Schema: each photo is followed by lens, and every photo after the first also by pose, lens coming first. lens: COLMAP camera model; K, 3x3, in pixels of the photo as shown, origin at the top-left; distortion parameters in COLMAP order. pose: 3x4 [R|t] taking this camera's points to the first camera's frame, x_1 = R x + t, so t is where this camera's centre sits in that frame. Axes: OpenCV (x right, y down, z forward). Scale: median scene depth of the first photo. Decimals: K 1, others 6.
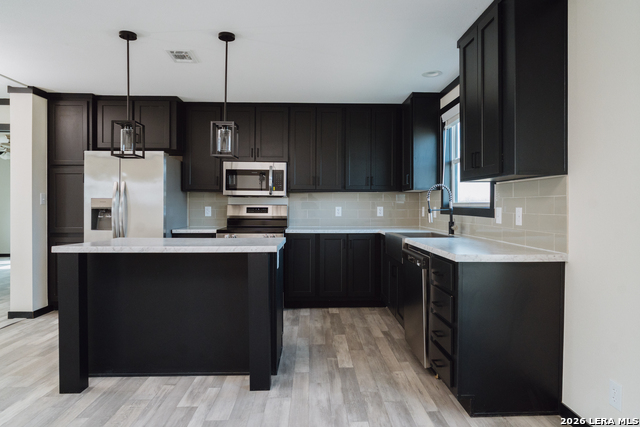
lens RADIAL K [[411.6, 0, 333.9], [0, 411.6, 204.2], [0, 0, 1]] dist [-0.002084, -0.002770]
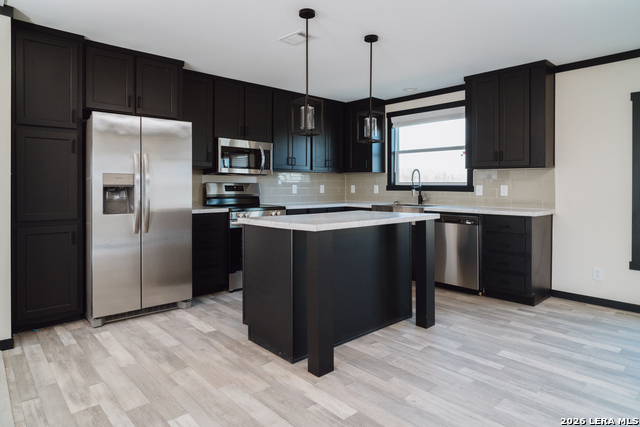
lens RADIAL K [[377.8, 0, 321.9], [0, 377.8, 186.2], [0, 0, 1]] dist [-0.001488, -0.000194]
pose [[0.770598, -0.000061, 0.637321, -1.061145], [-0.004585, 0.999974, 0.005640, 0.005771], [-0.637305, -0.007268, 0.770578, 0.270332]]
